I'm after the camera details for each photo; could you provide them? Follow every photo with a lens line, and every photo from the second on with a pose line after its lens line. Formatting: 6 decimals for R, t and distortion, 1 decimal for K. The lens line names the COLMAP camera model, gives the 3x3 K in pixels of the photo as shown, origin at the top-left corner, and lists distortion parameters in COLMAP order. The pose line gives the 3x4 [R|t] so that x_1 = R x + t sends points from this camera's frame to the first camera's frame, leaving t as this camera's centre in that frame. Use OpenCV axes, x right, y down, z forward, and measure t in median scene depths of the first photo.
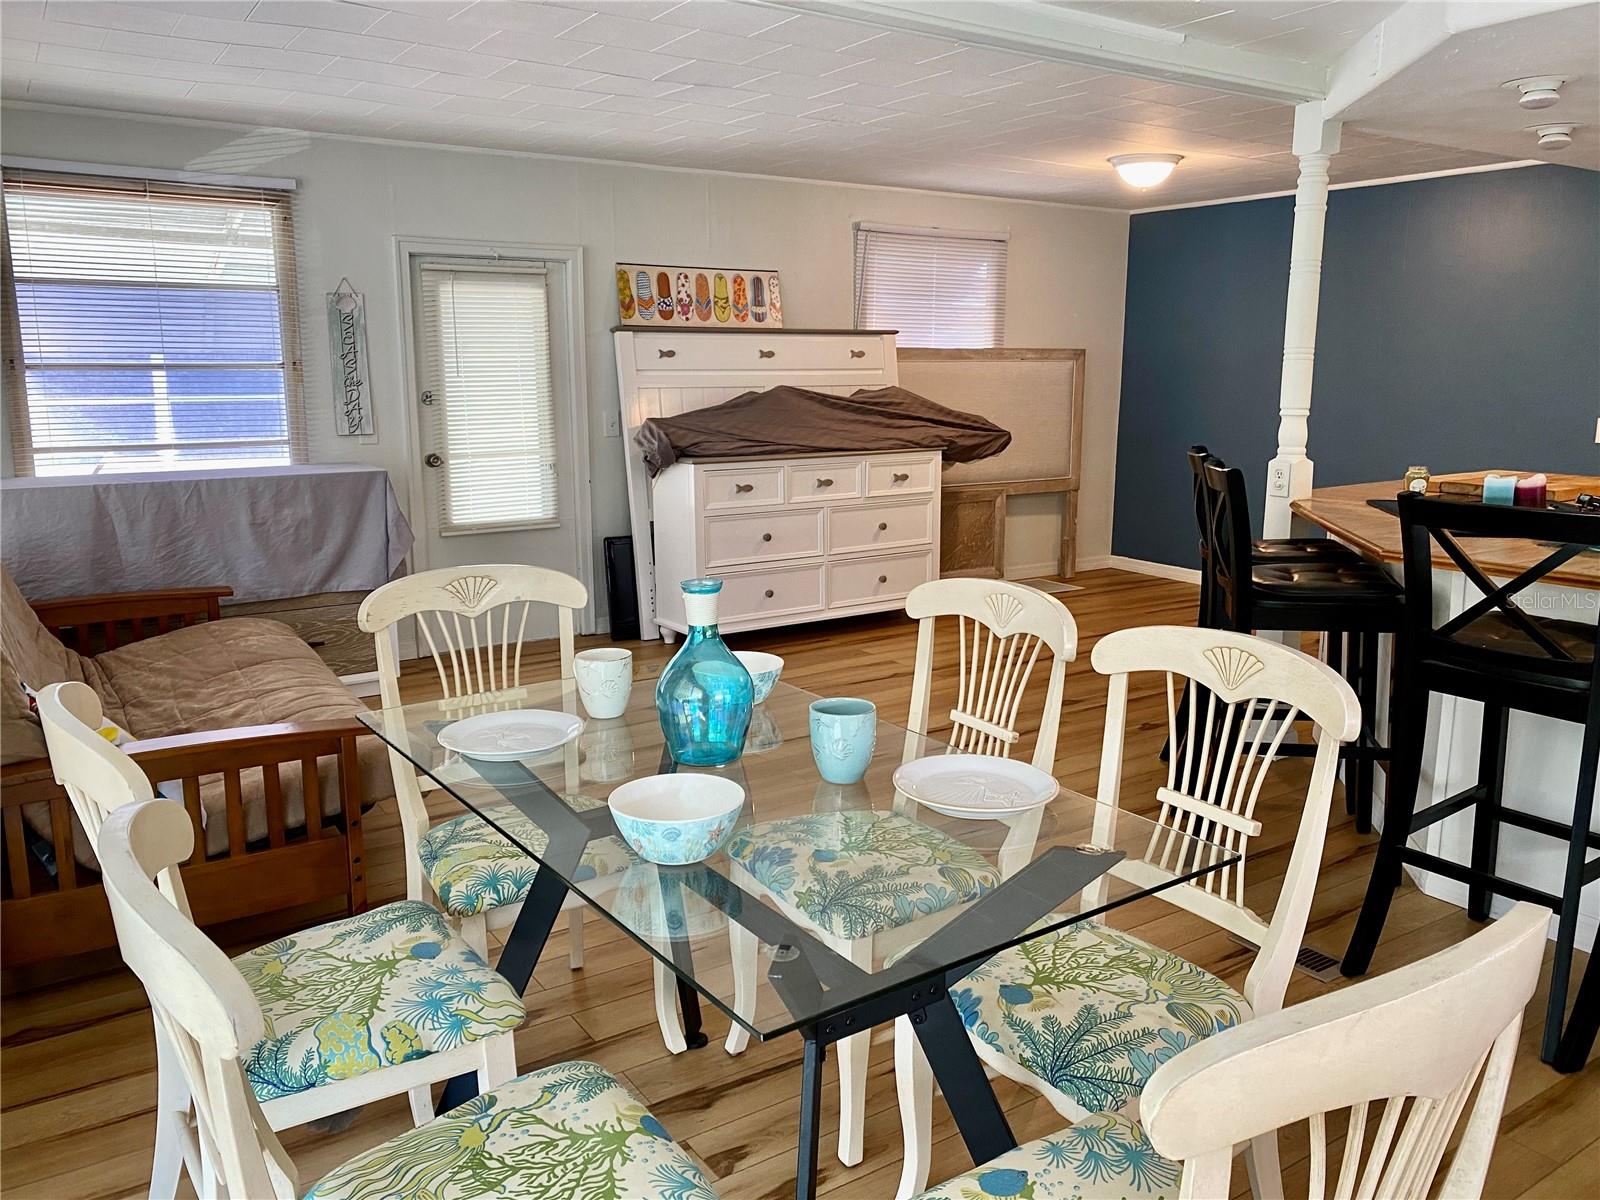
lens RADIAL K [[1215.5, 0, 785.8], [0, 1215.5, 603.3], [0, 0, 1]] dist [0.025165, -0.048043]
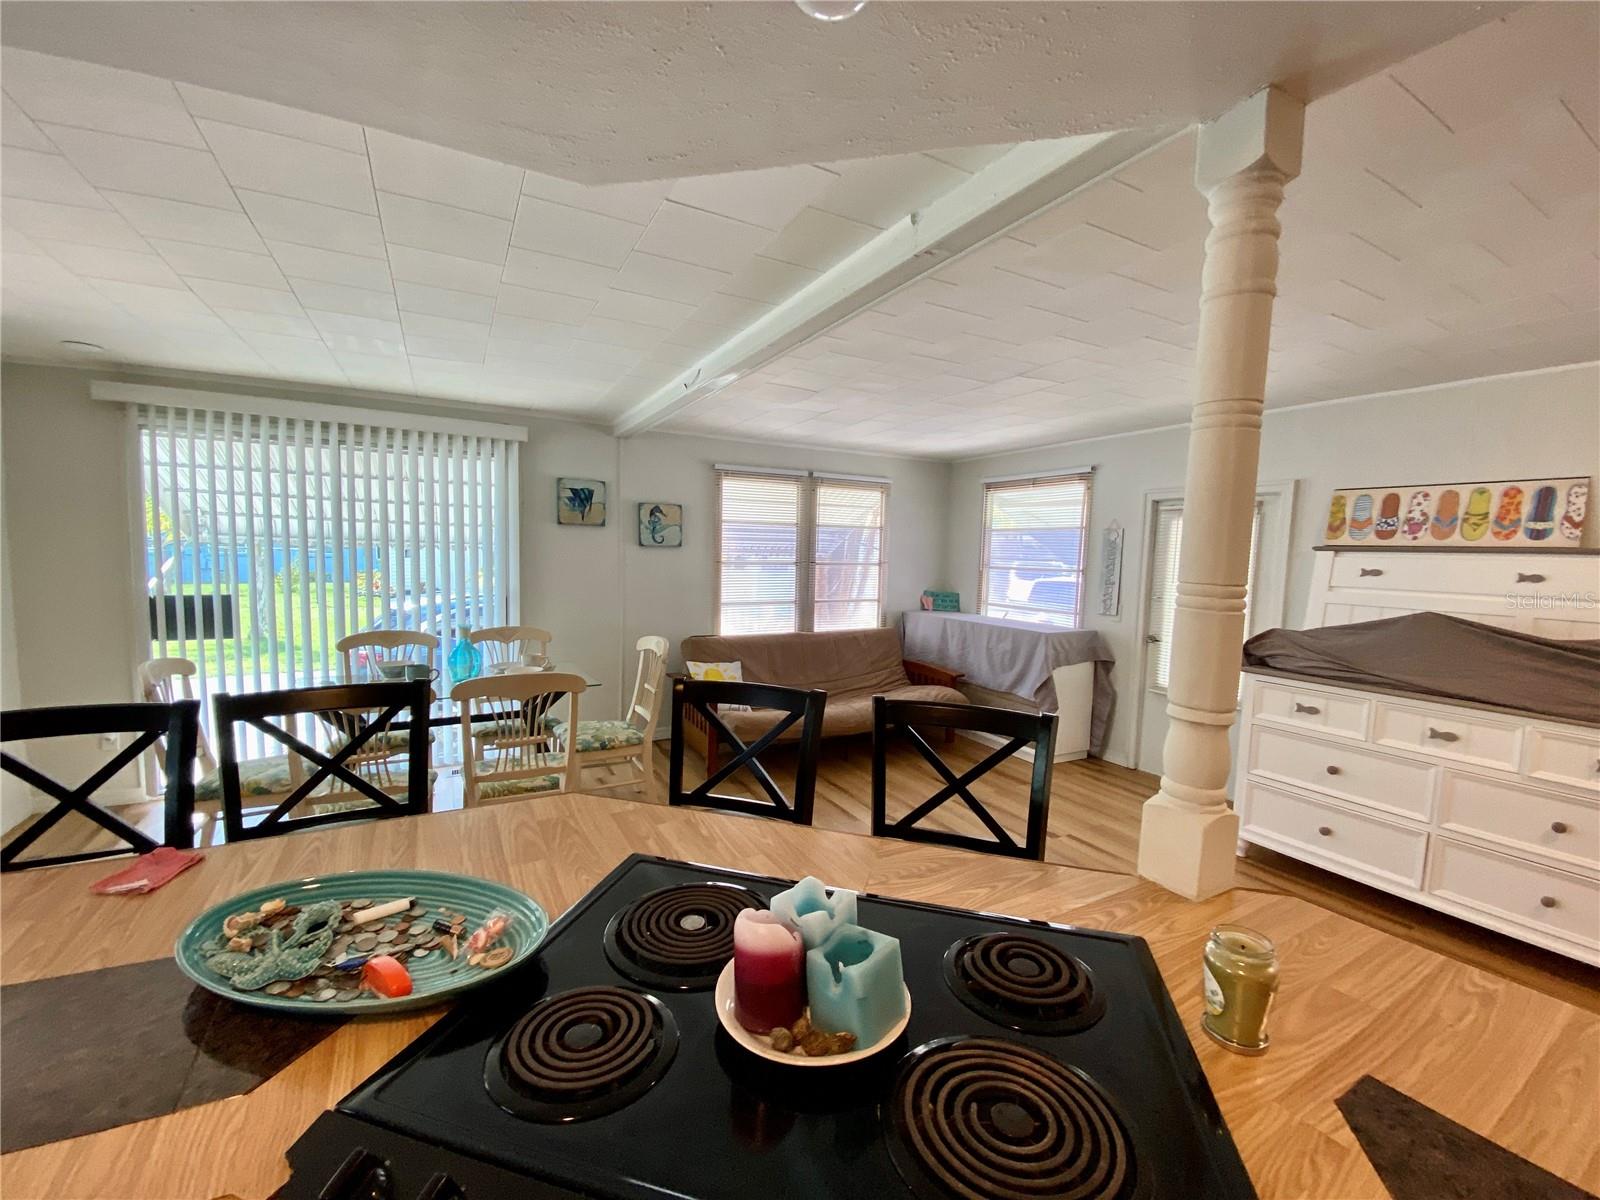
lens RADIAL K [[633.2, 0, 785.7], [0, 633.2, 615.6], [0, 0, 1]] dist [-0.034689, -0.004694]
pose [[-0.127106, 0.095072, -0.987322, 0.453377], [-0.212227, 0.969738, 0.120701, -0.127506], [0.968919, 0.224878, -0.103083, 0.585317]]
